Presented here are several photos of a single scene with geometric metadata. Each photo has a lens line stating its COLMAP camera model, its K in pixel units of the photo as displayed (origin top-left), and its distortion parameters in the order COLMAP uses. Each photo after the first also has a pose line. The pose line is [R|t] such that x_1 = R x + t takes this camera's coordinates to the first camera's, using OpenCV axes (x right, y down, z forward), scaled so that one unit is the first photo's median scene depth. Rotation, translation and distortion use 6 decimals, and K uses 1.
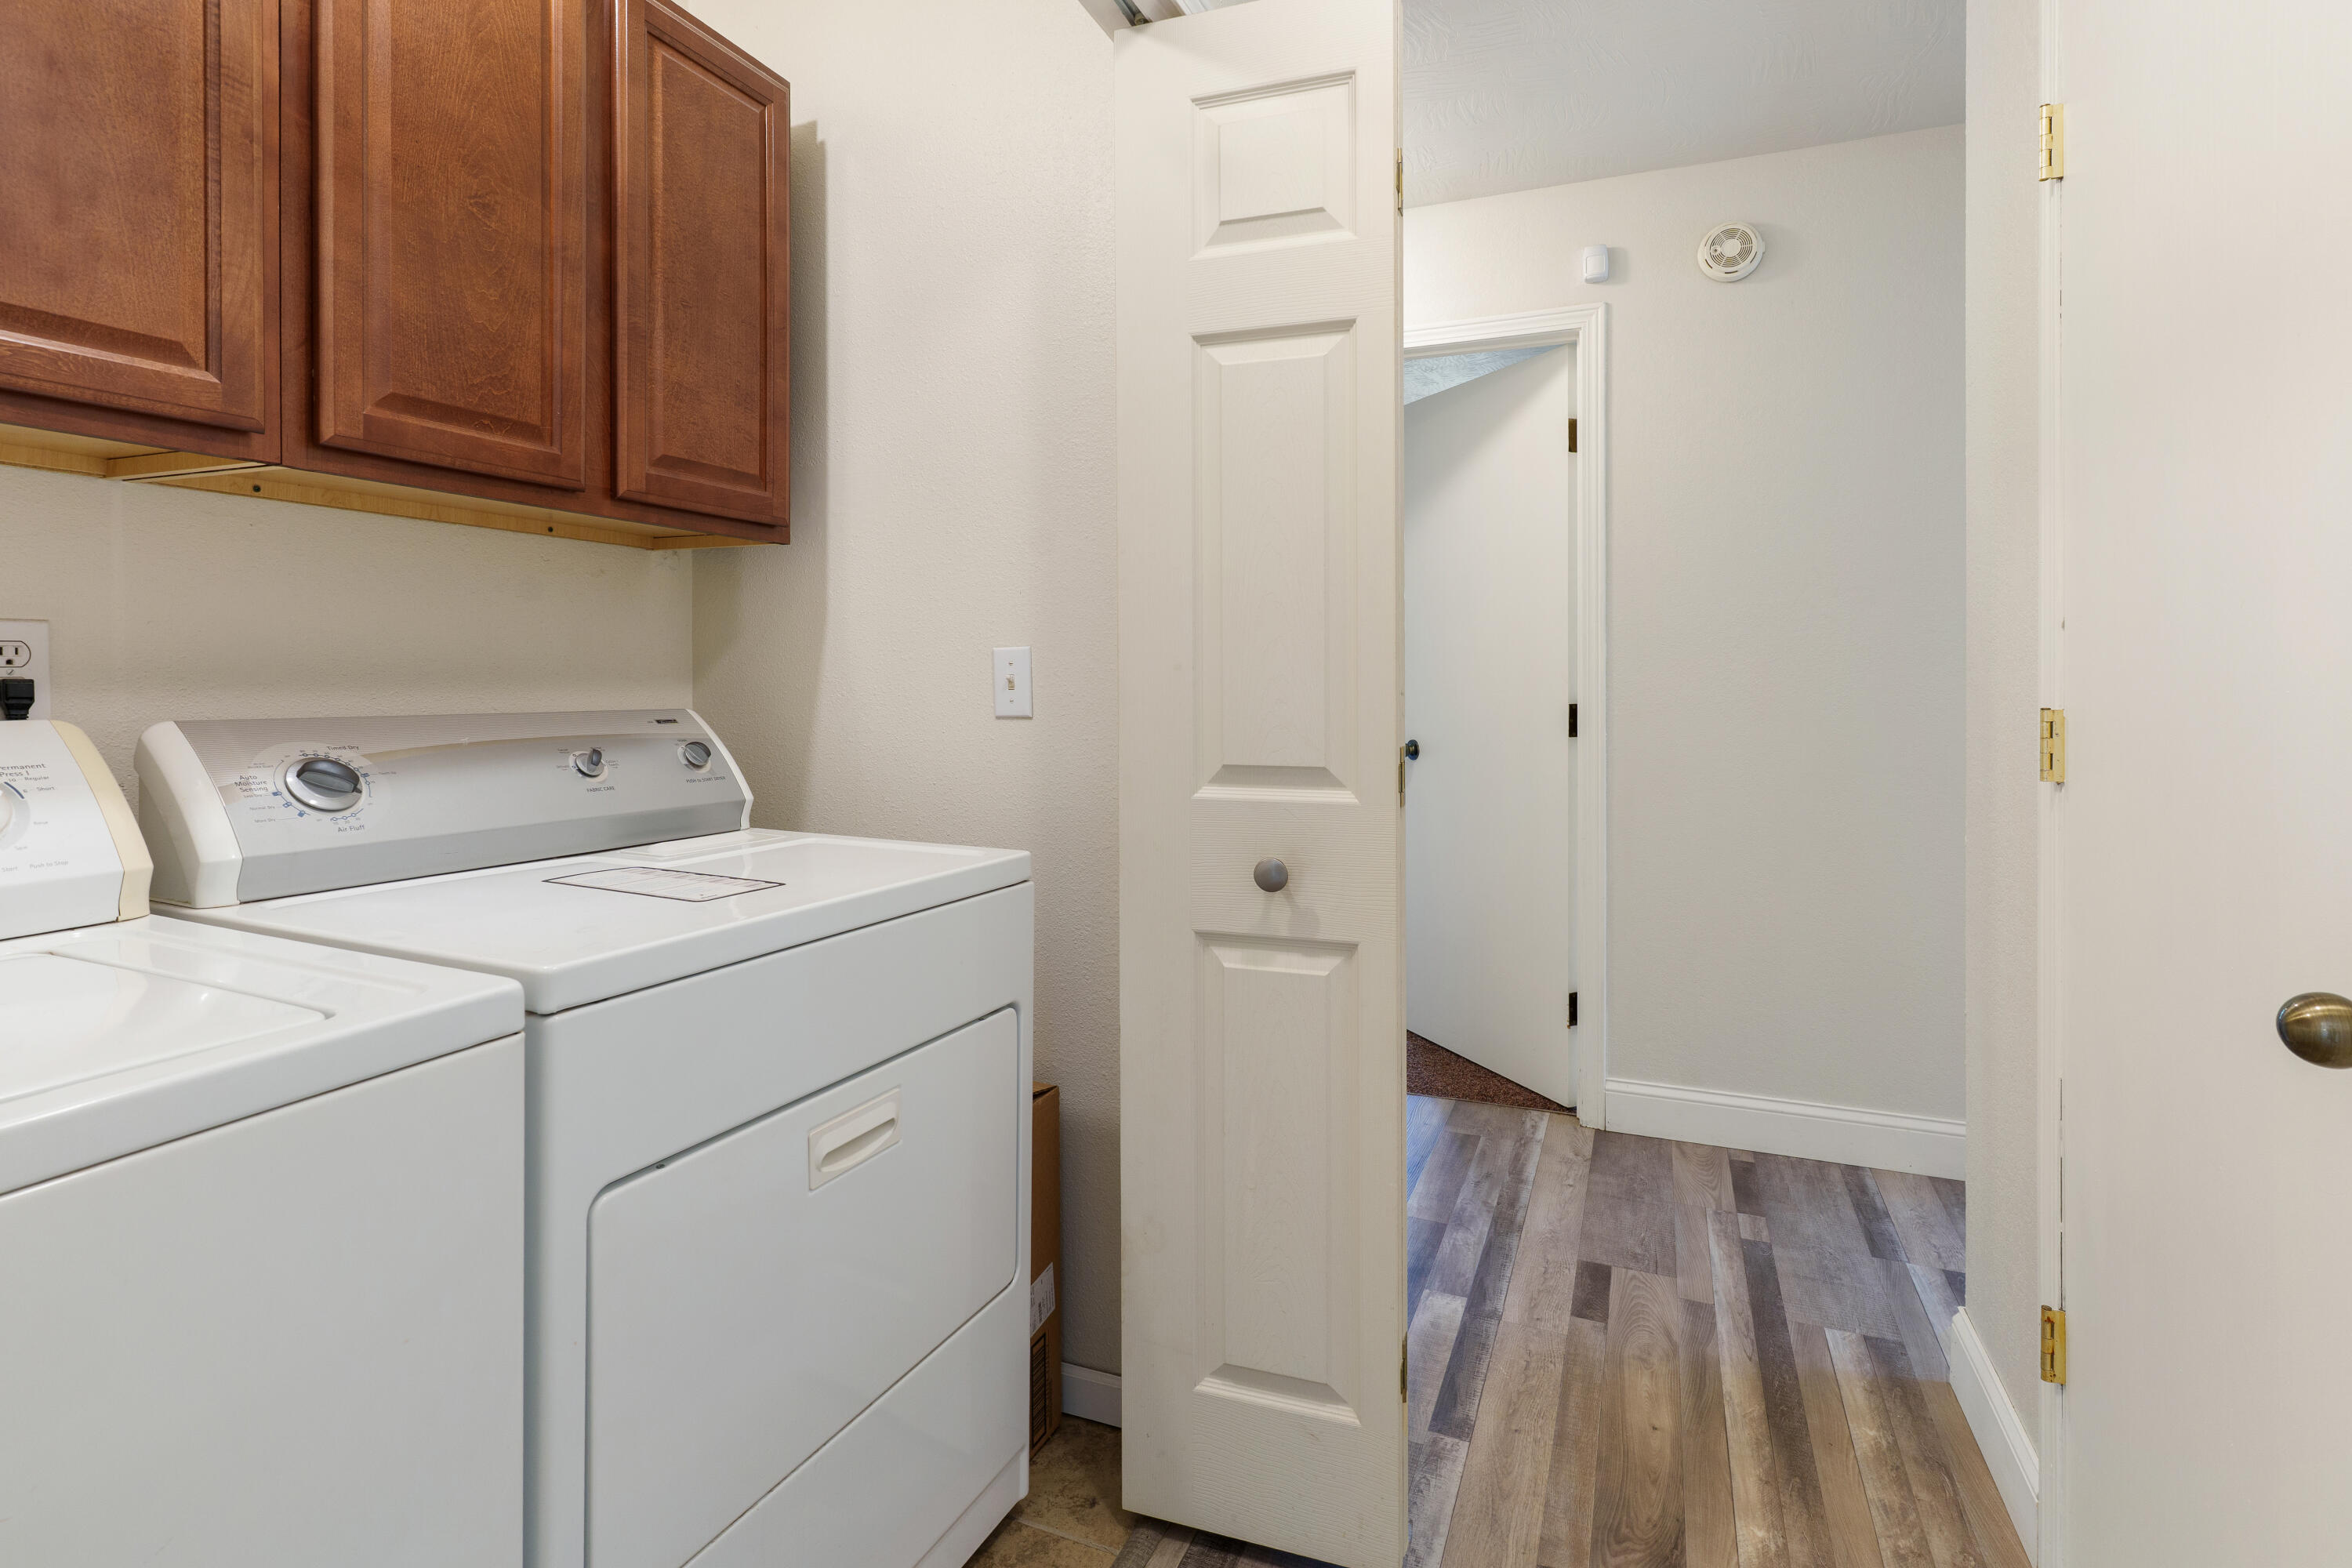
lens RADIAL K [[1116.9, 0, 1190.8], [0, 1116.9, 686.8], [0, 0, 1]] dist [0.004612, -0.000820]
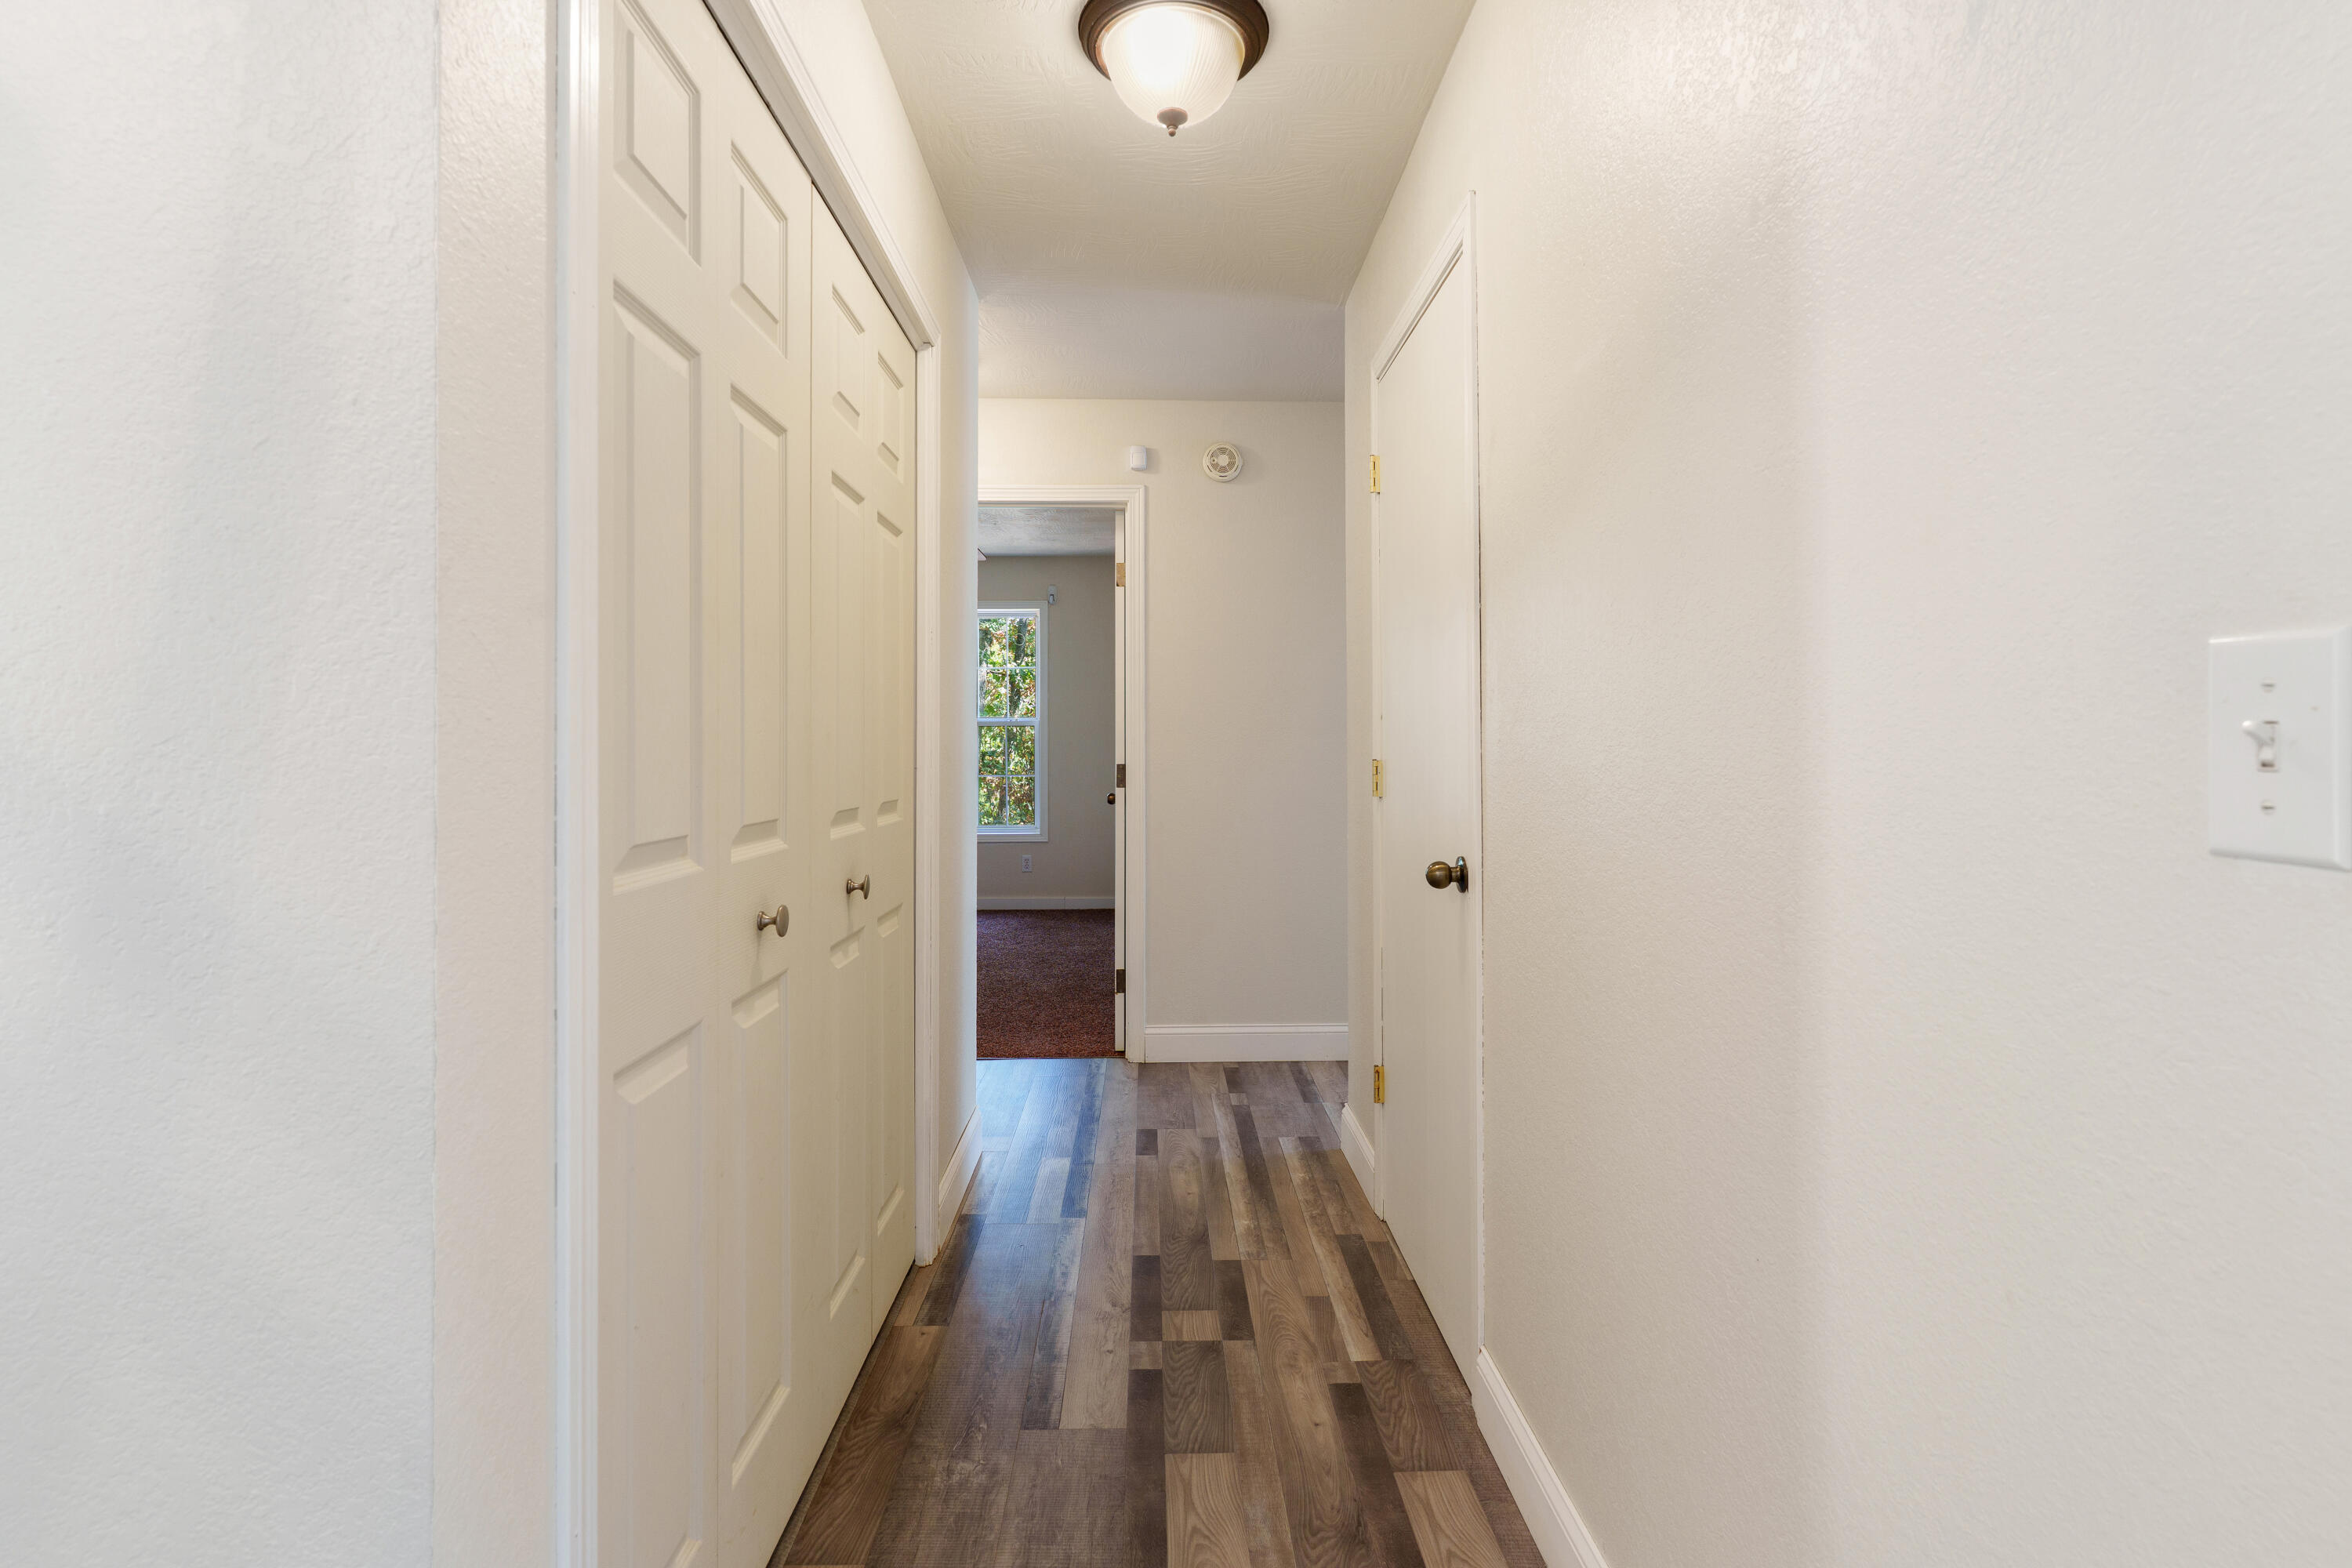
lens RADIAL K [[1116.9, 0, 1177.1], [0, 1116.9, 769.9], [0, 0, 1]] dist [0.004612, -0.000820]
pose [[0.912207, -0.007390, 0.409663, -0.241108], [0.003546, 0.999942, 0.010140, 0.011007], [-0.409715, -0.007797, 0.912180, -0.437390]]
